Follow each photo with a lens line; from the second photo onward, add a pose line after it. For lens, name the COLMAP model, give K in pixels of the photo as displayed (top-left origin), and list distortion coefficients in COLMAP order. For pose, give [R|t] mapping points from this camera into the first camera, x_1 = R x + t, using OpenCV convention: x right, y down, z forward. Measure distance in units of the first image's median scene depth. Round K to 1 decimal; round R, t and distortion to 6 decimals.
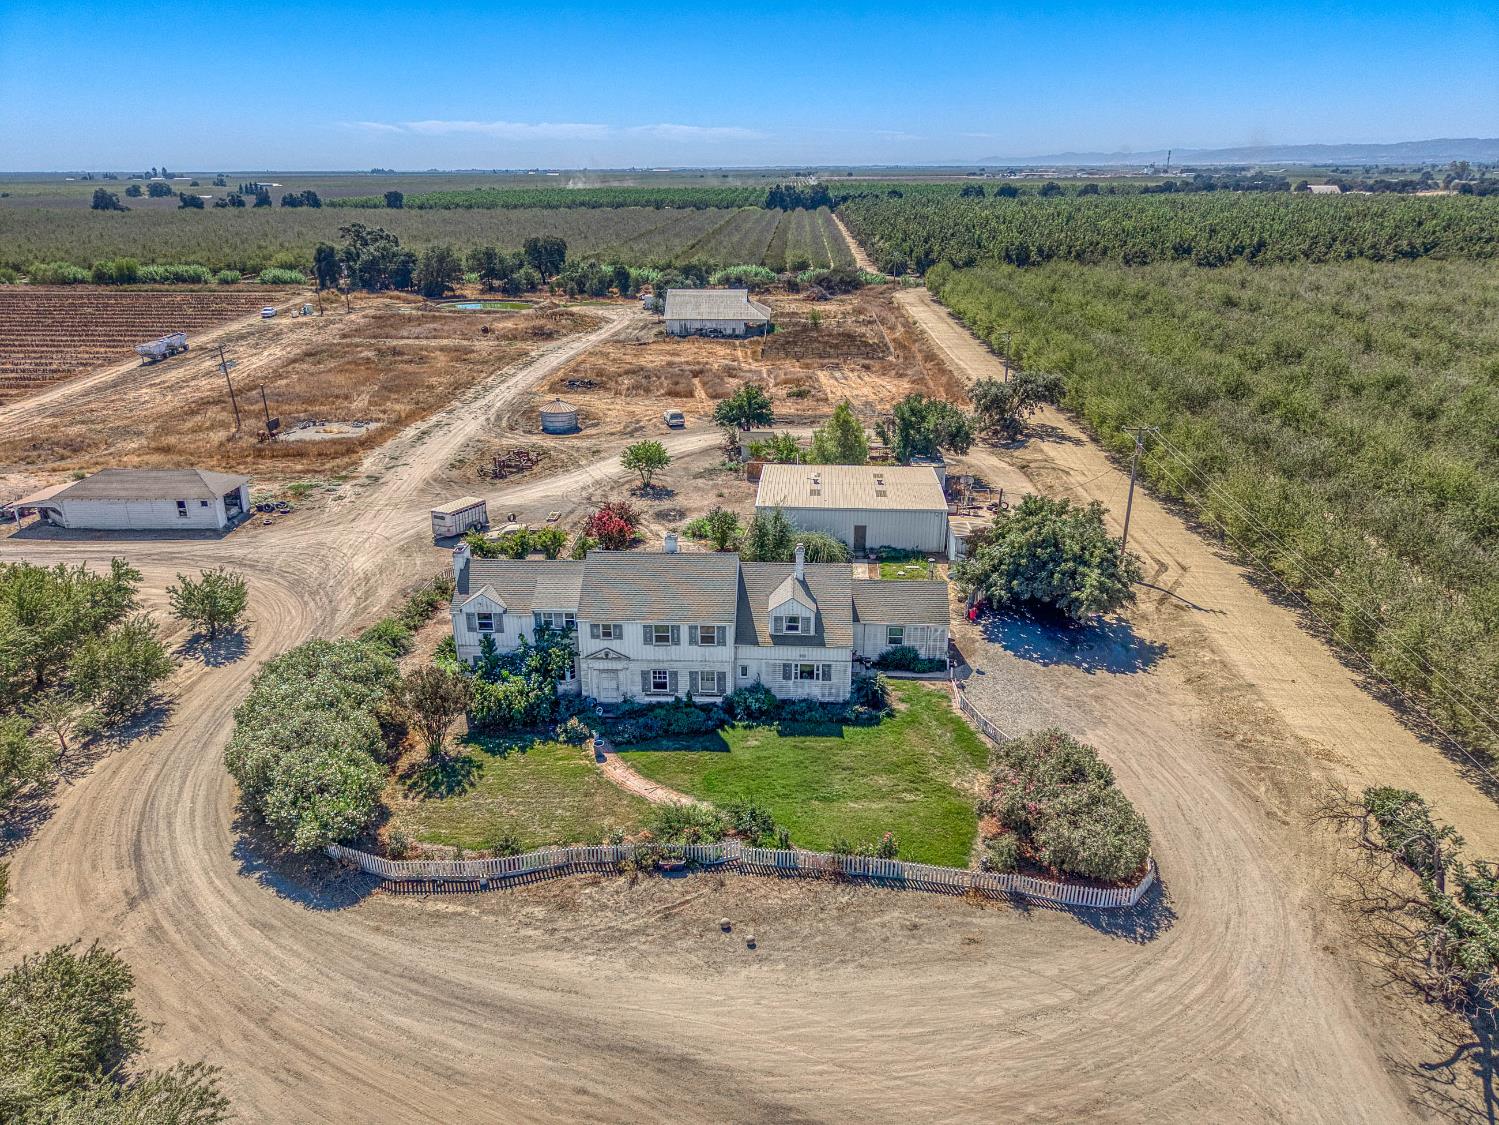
lens RADIAL K [[1015.6, 0, 749.5], [0, 1015.6, 562.5], [0, 0, 1]] dist [0.042773, -0.057998]
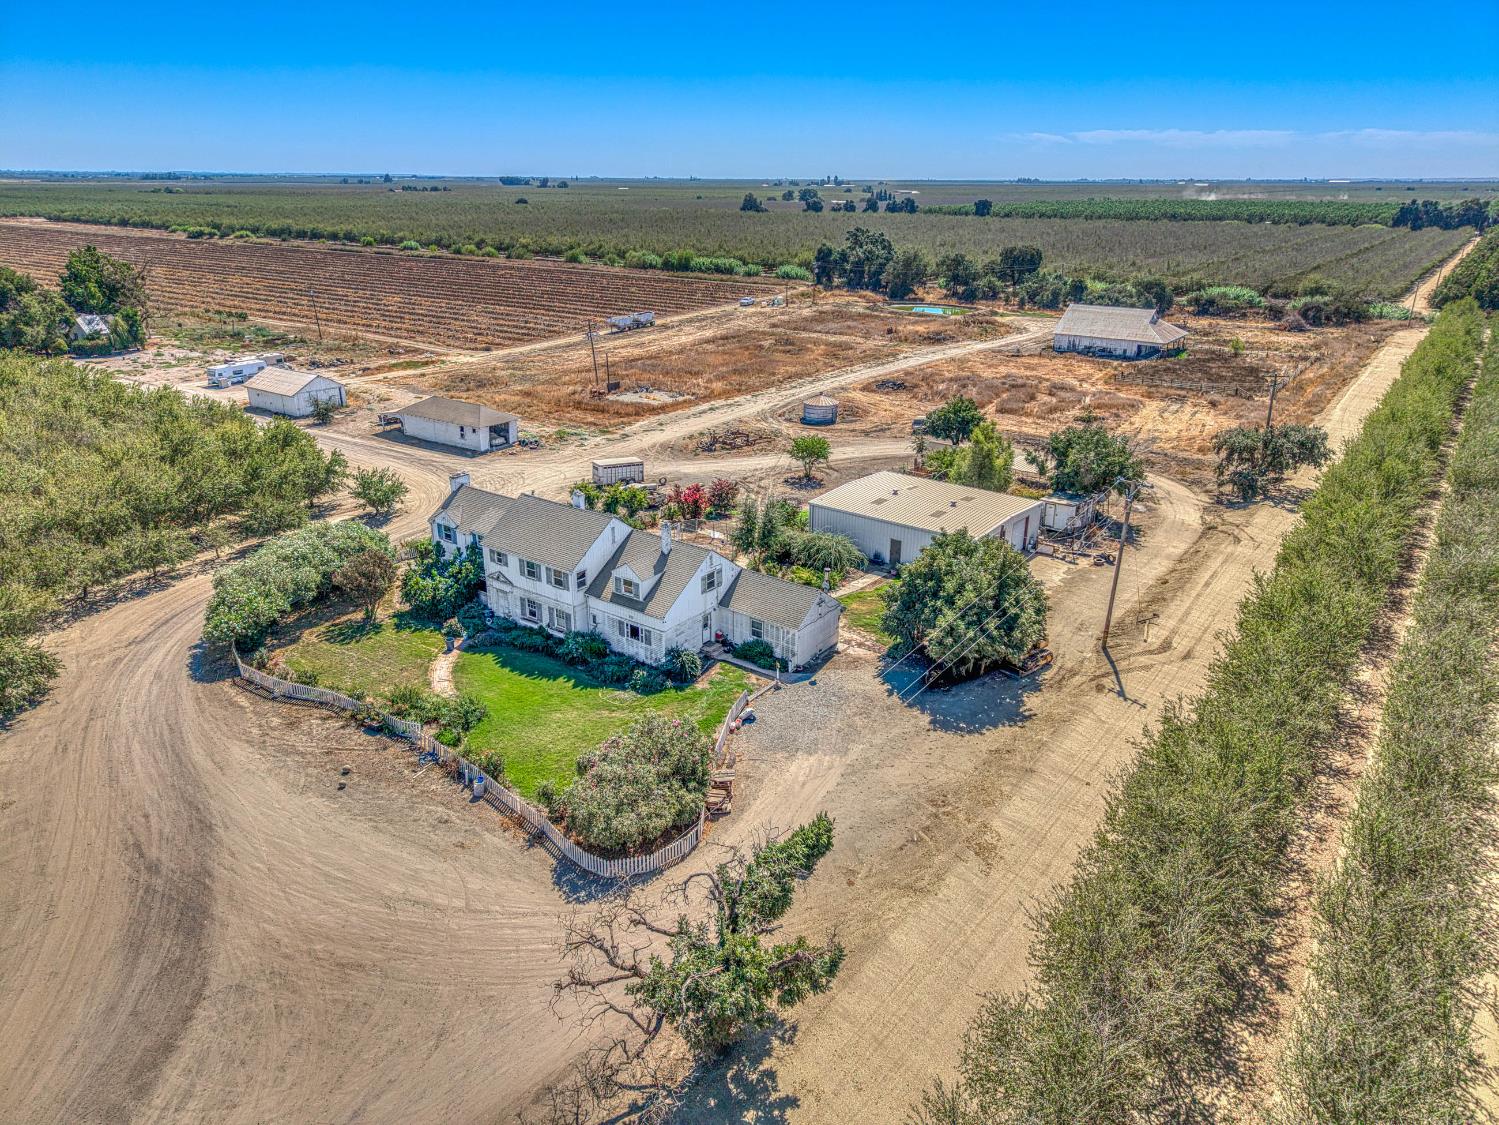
lens RADIAL K [[1015.6, 0, 749.5], [0, 1015.6, 562.5], [0, 0, 1]] dist [0.042773, -0.057998]
pose [[0.826630, 0.205179, -0.524008, 0.427251], [-0.209115, 0.976482, 0.052467, -0.030564], [0.522450, 0.066208, 0.850096, 0.066809]]
